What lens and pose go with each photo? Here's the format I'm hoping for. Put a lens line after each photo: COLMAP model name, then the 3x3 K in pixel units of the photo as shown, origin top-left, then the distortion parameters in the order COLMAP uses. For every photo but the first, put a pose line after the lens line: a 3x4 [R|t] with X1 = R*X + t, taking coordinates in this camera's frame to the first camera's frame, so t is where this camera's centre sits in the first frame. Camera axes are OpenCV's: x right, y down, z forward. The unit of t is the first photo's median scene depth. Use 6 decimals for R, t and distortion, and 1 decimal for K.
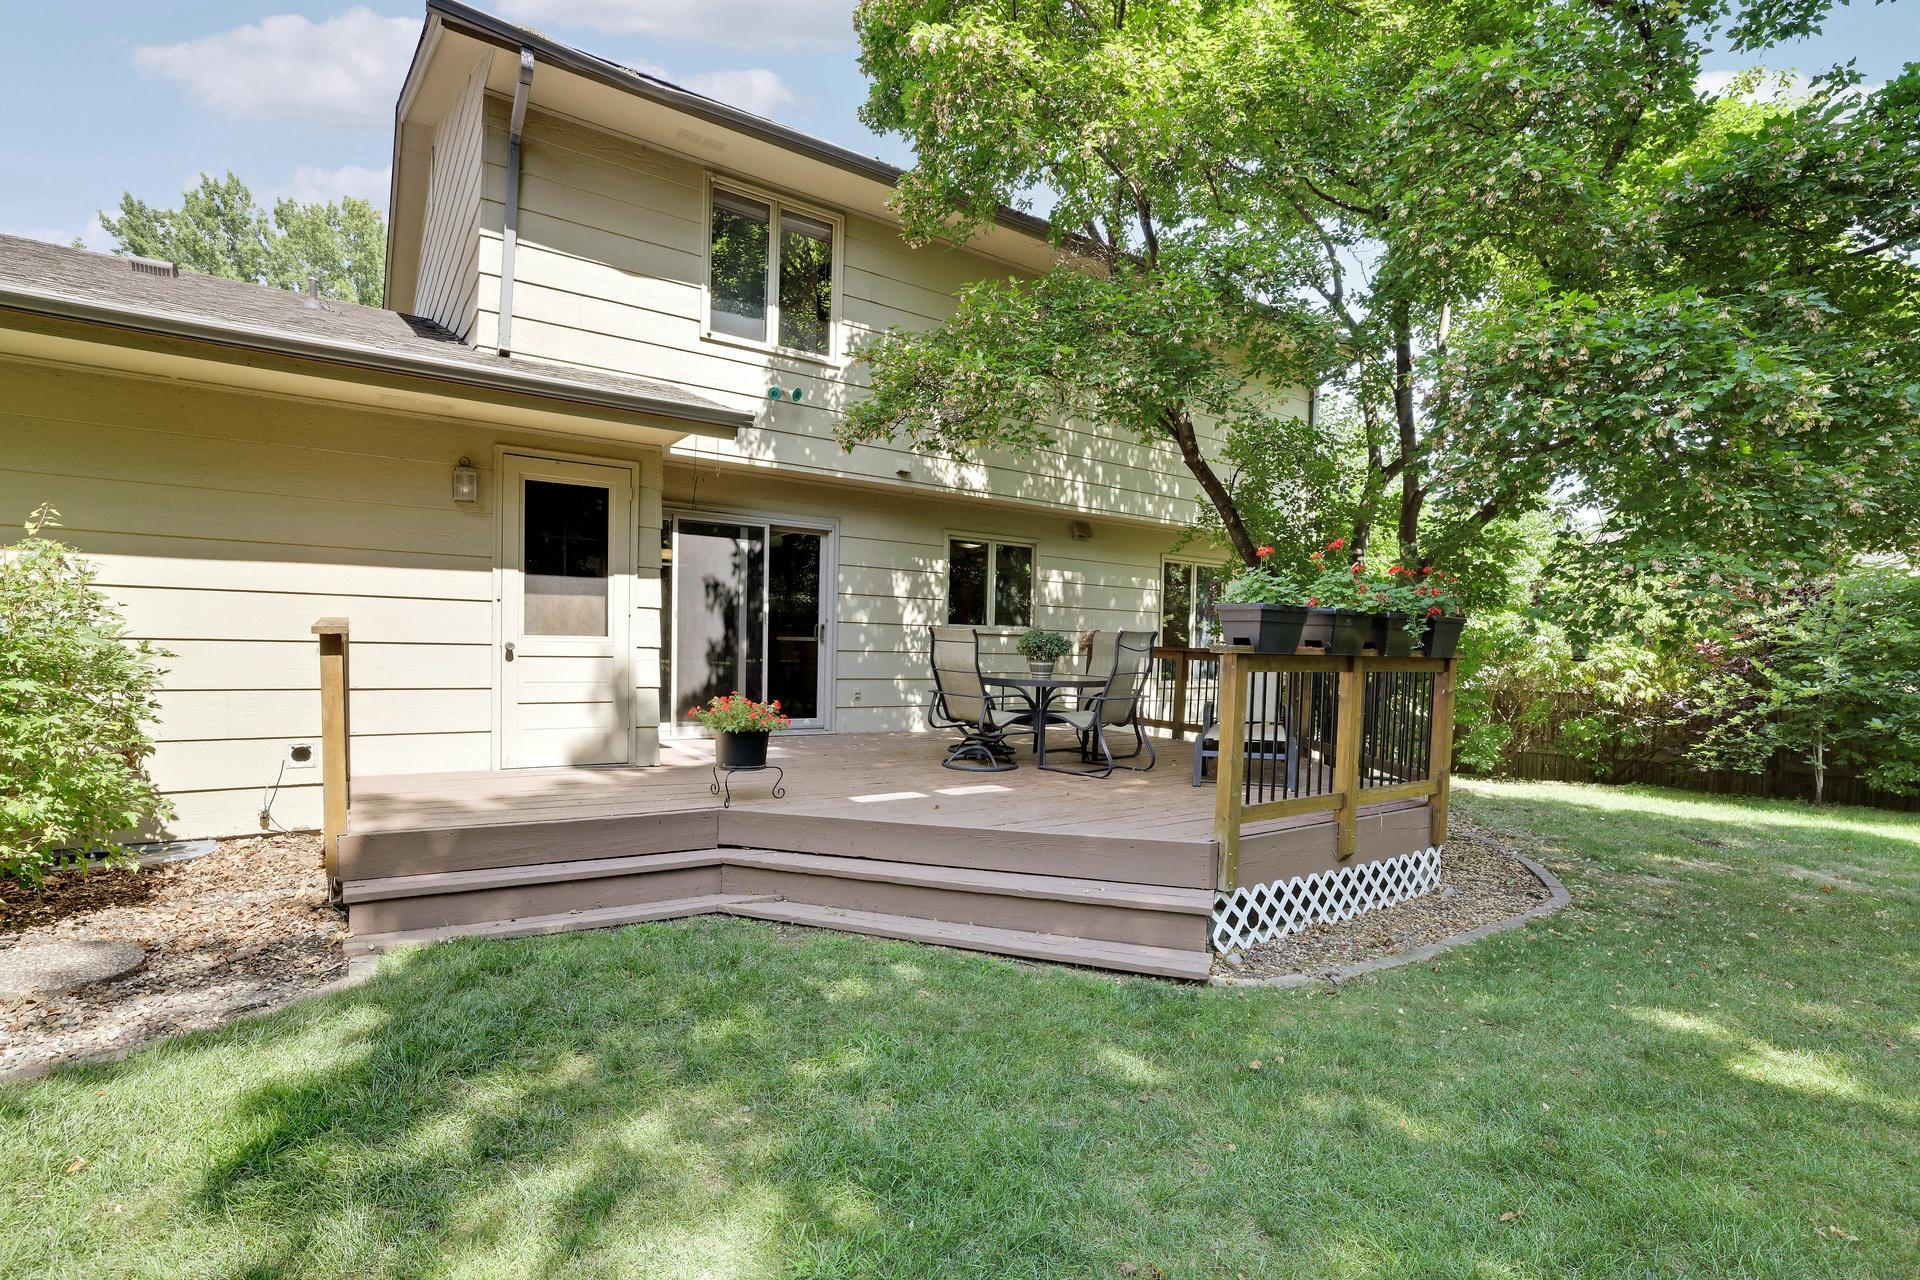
lens RADIAL K [[895.8, 0, 971.0], [0, 895.8, 666.8], [0, 0, 1]] dist [-0.019191, 0.002042]
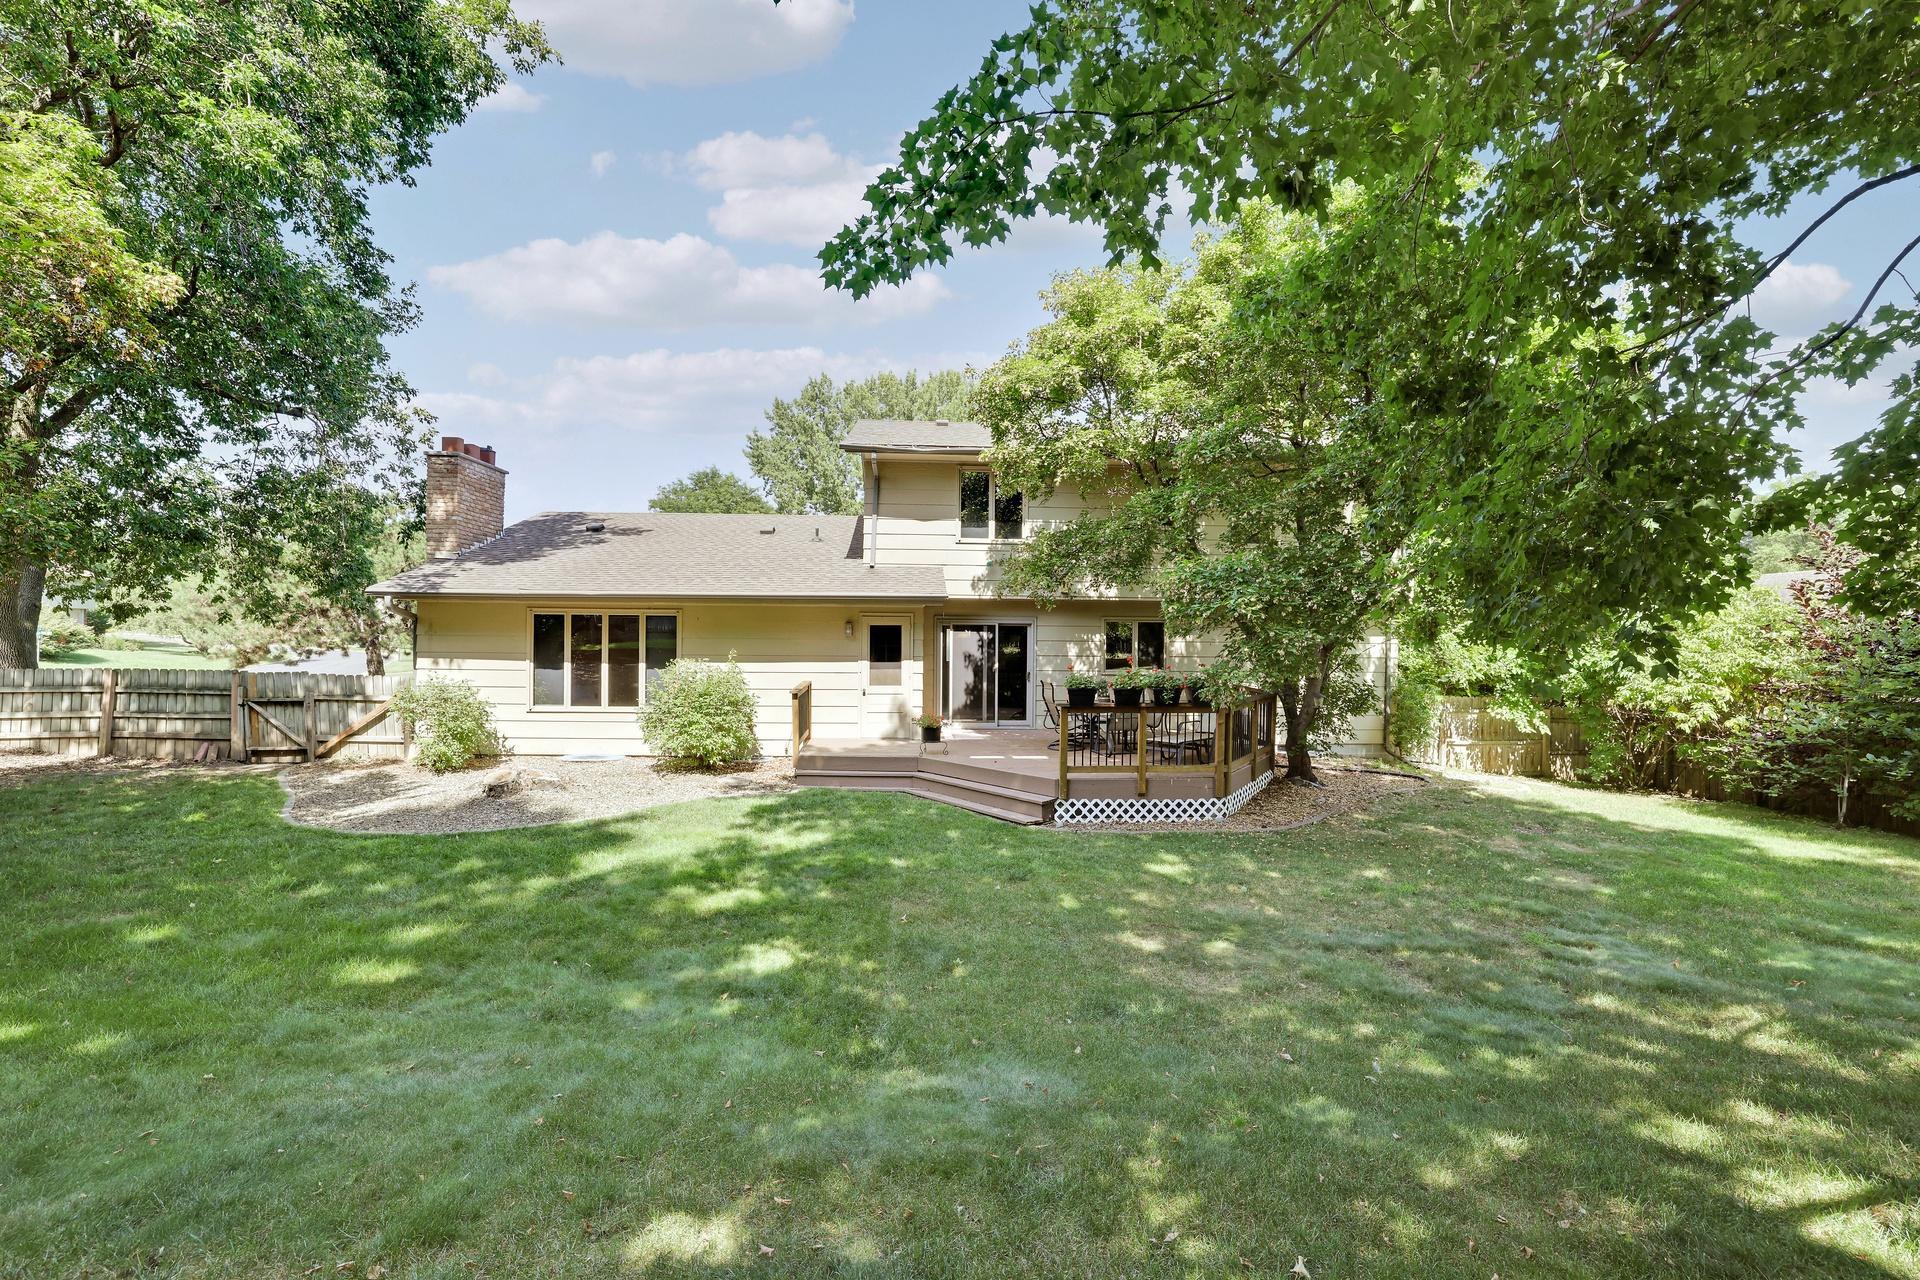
lens RADIAL K [[823.4, 0, 958.7], [0, 823.4, 633.3], [0, 0, 1]] dist [-0.023144, 0.001058]
pose [[0.850956, -0.017781, -0.524935, 0.687091], [-0.000622, 0.999392, -0.034862, -0.075243], [0.525236, 0.029992, 0.850428, -0.629711]]
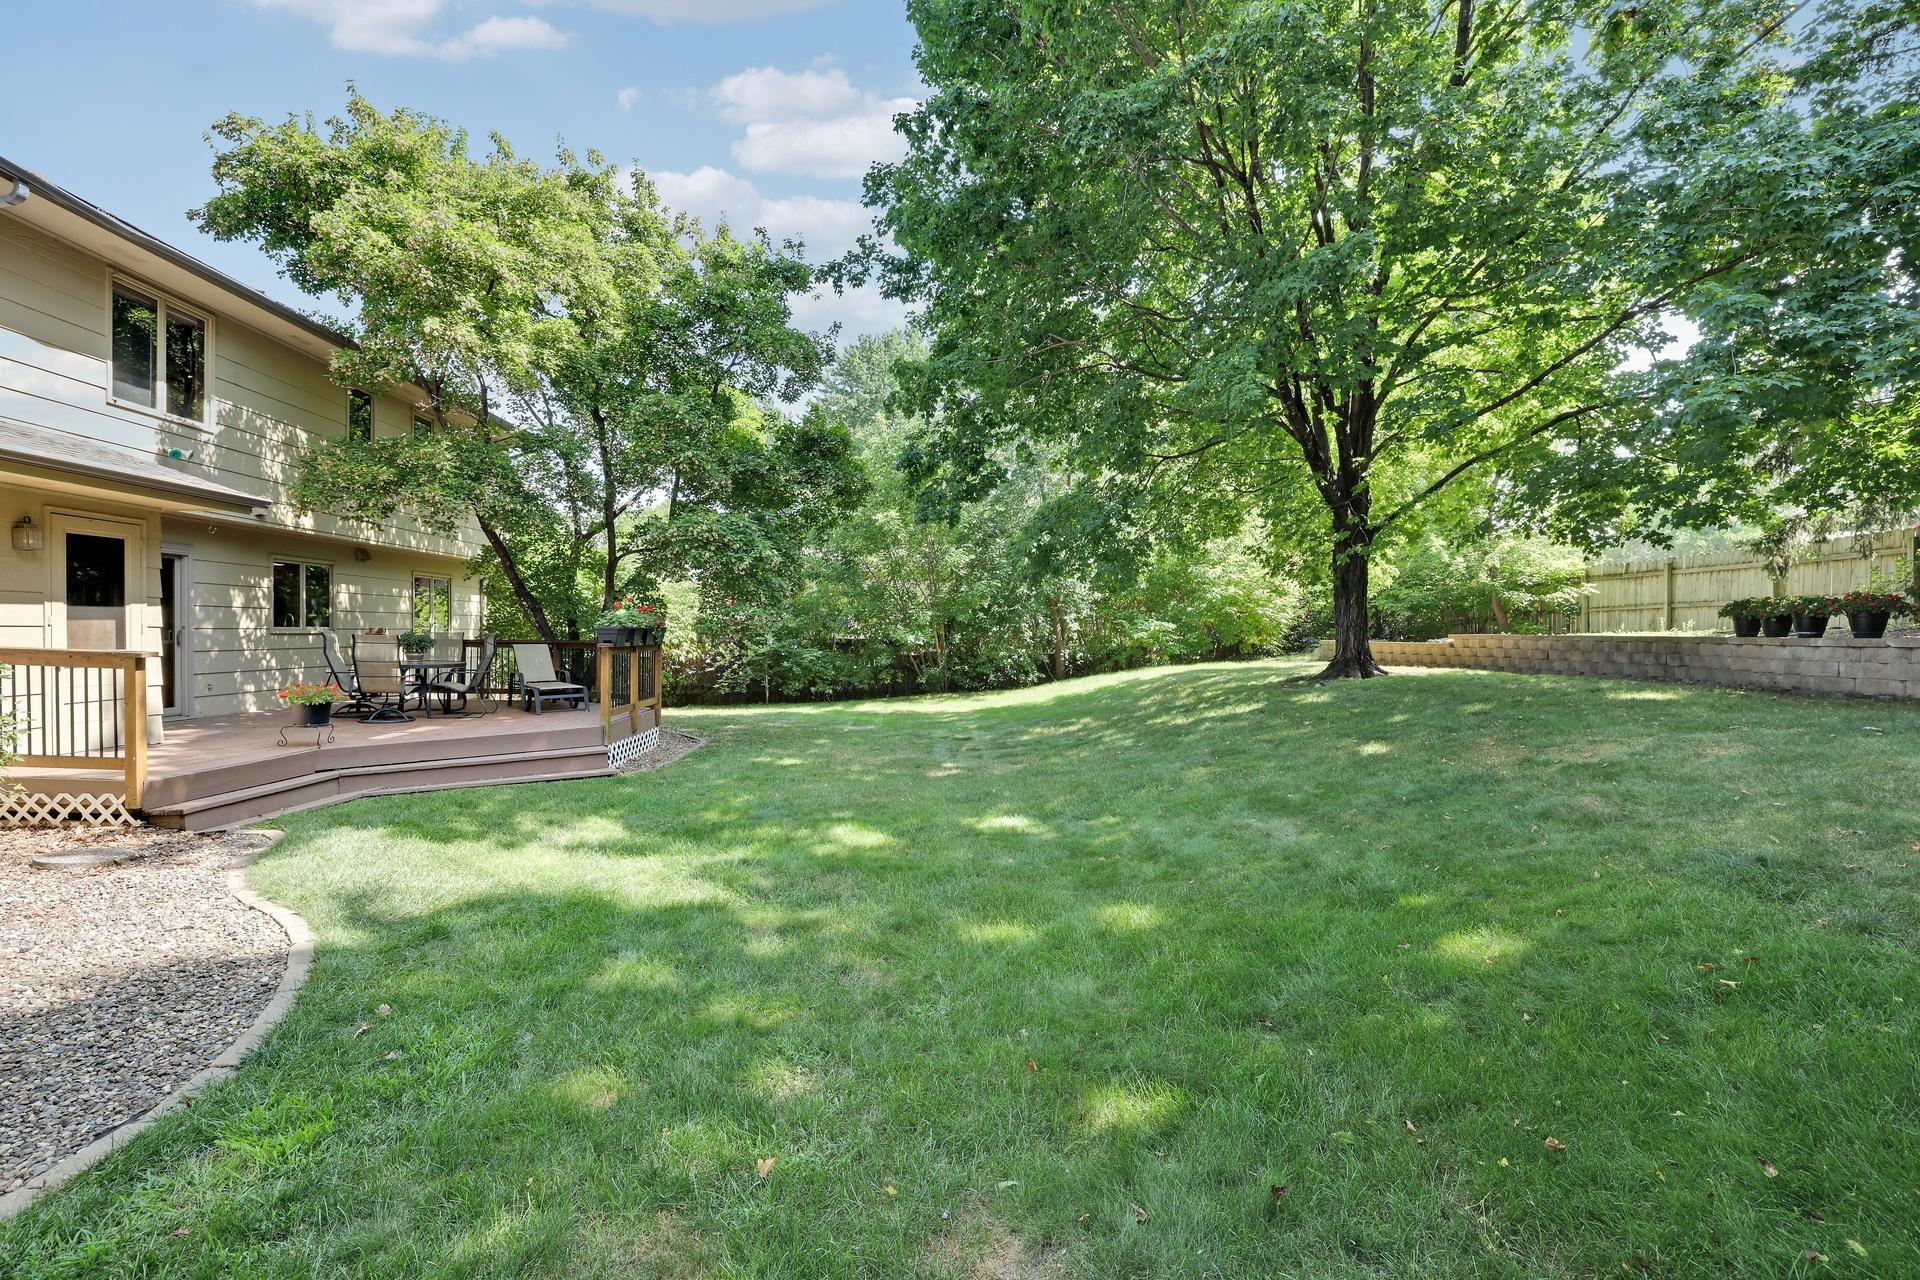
lens RADIAL K [[823.4, 0, 951.1], [0, 823.4, 635.8], [0, 0, 1]] dist [-0.023144, 0.001058]
pose [[0.528037, -0.029049, 0.848724, -0.589674], [0.033389, 0.999352, 0.013431, -0.022840], [-0.848565, 0.021246, 0.528665, -0.521848]]
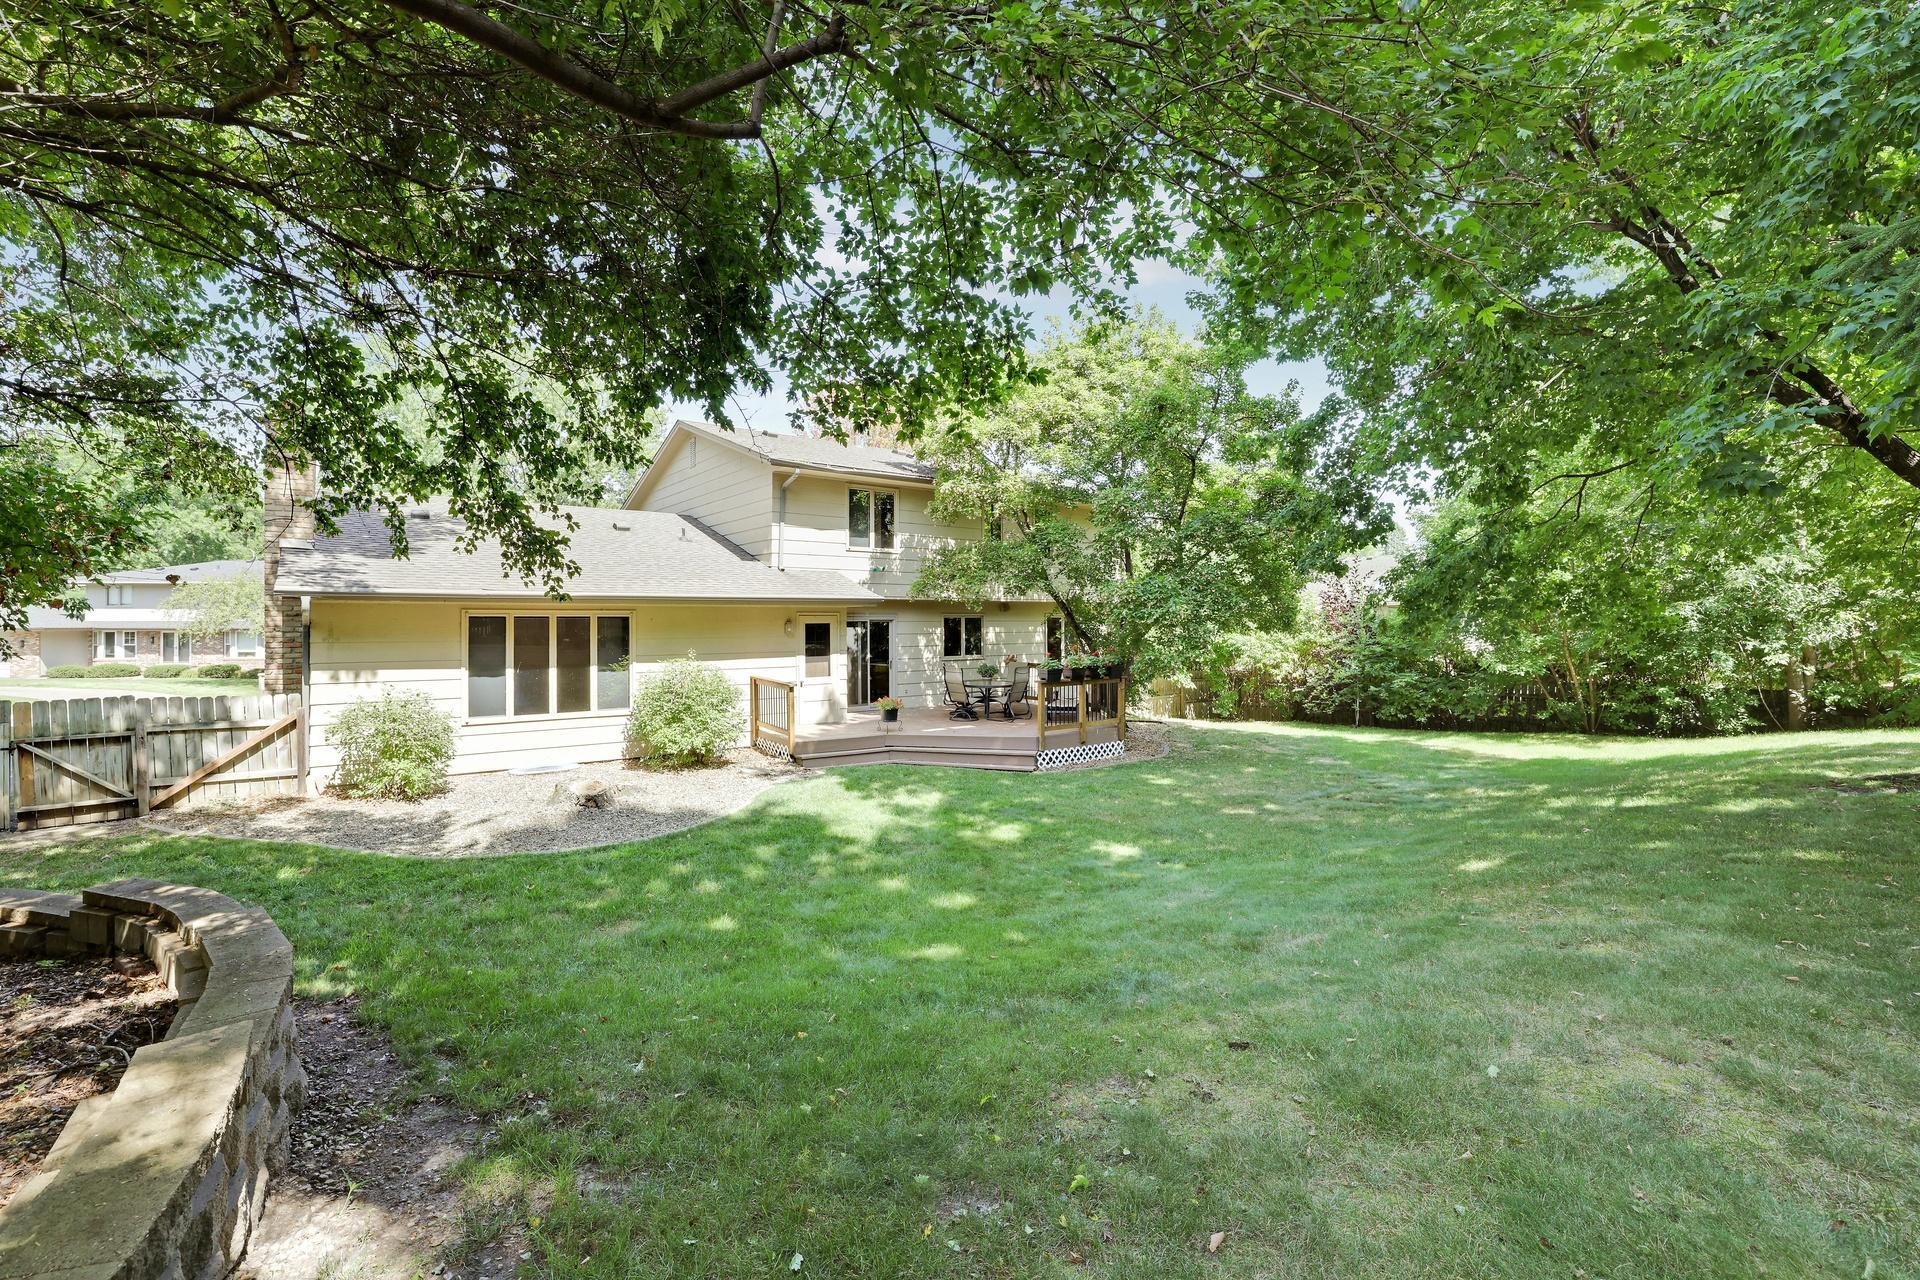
lens RADIAL K [[823.4, 0, 958.1], [0, 823.4, 627.8], [0, 0, 1]] dist [-0.023144, 0.001058]
pose [[0.998488, -0.029157, 0.046595, -0.097164], [0.029966, 0.999410, -0.016759, -0.098833], [-0.046079, 0.018130, 0.998773, -1.189289]]
